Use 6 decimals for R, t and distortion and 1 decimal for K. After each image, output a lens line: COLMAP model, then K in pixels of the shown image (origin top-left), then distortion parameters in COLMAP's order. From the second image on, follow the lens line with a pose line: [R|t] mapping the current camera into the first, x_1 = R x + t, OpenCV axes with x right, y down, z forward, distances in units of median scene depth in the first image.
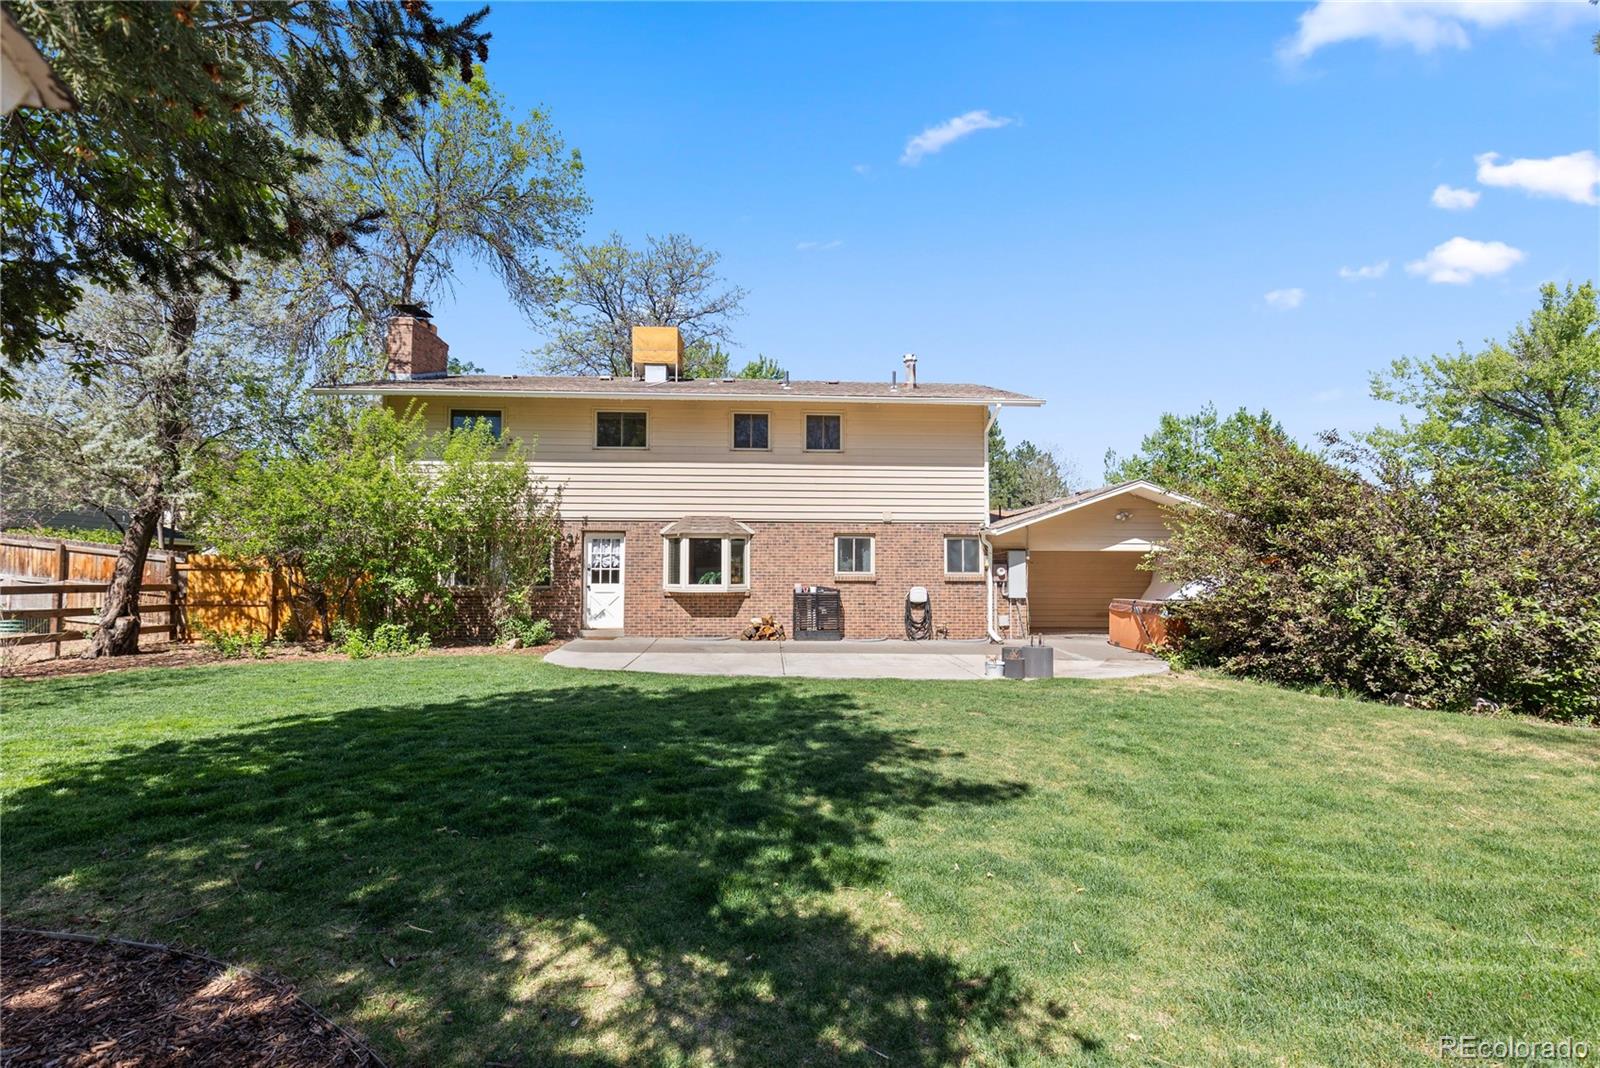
lens RADIAL K [[724.4, 0, 802.0], [0, 724.4, 542.9], [0, 0, 1]] dist [0.004177, 0.000191]
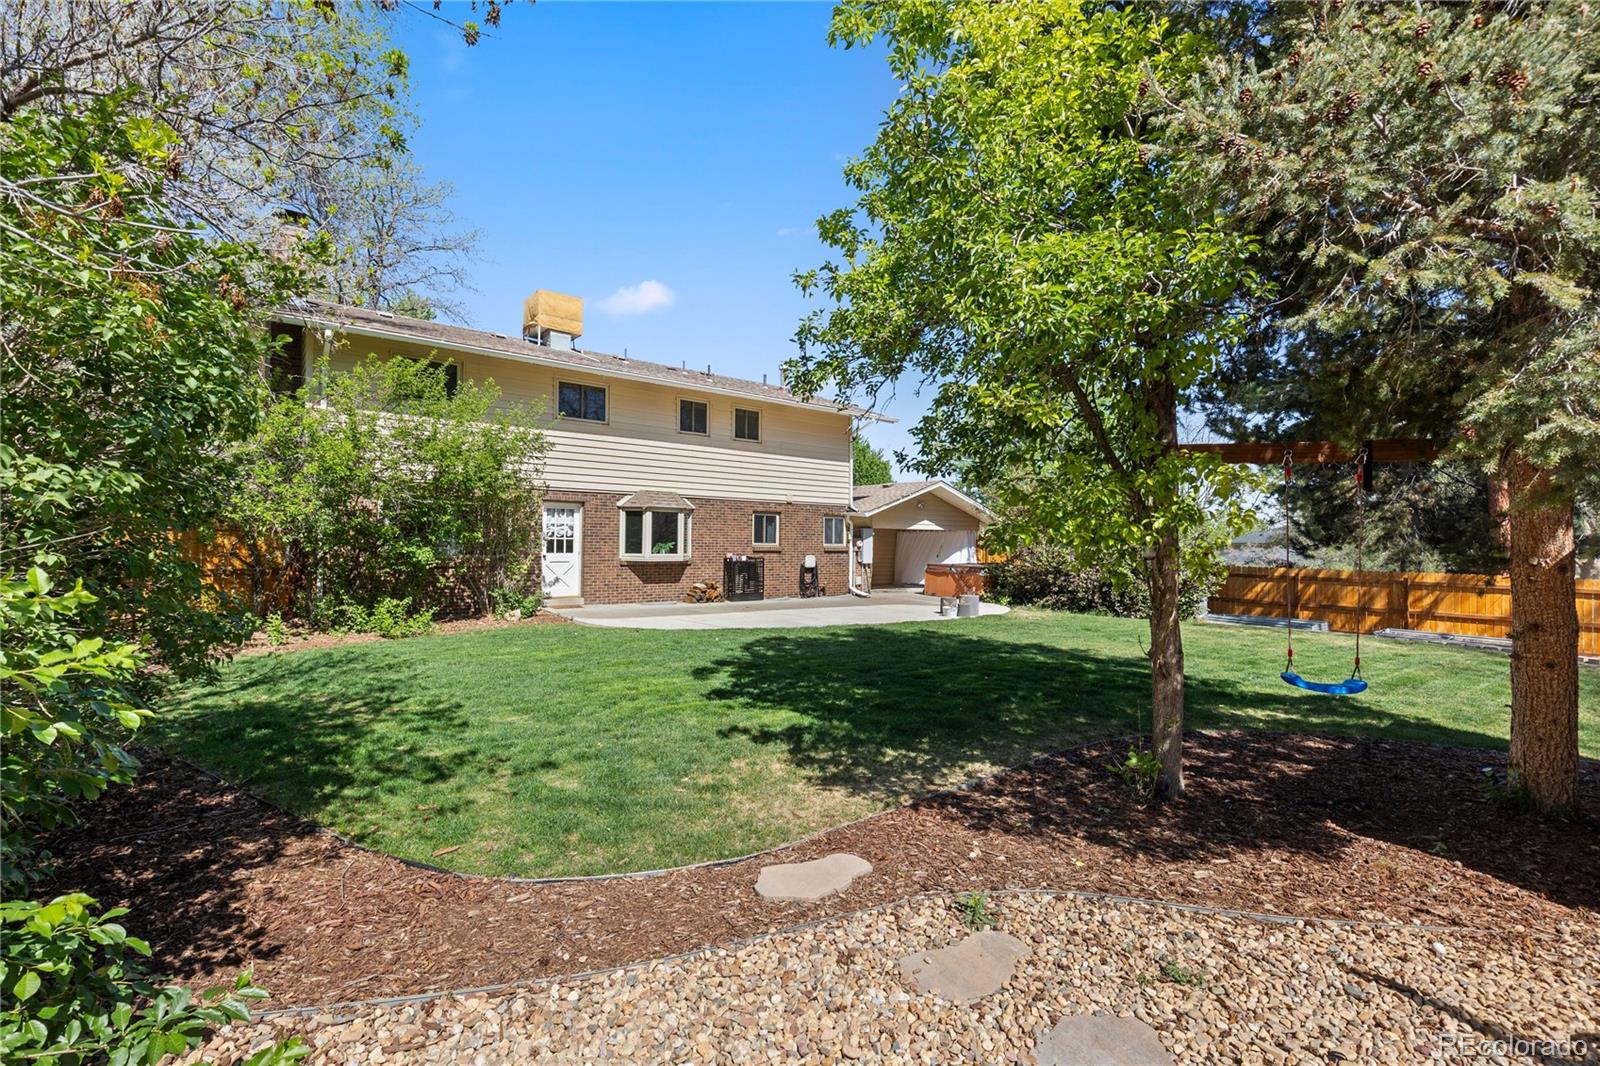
lens RADIAL K [[724.4, 0, 812.9], [0, 724.4, 534.5], [0, 0, 1]] dist [0.004177, 0.000191]
pose [[0.805279, 0.014147, 0.592728, -0.586007], [-0.036174, 0.999025, 0.025302, -0.007717], [-0.591792, -0.041816, 0.805005, -0.019418]]
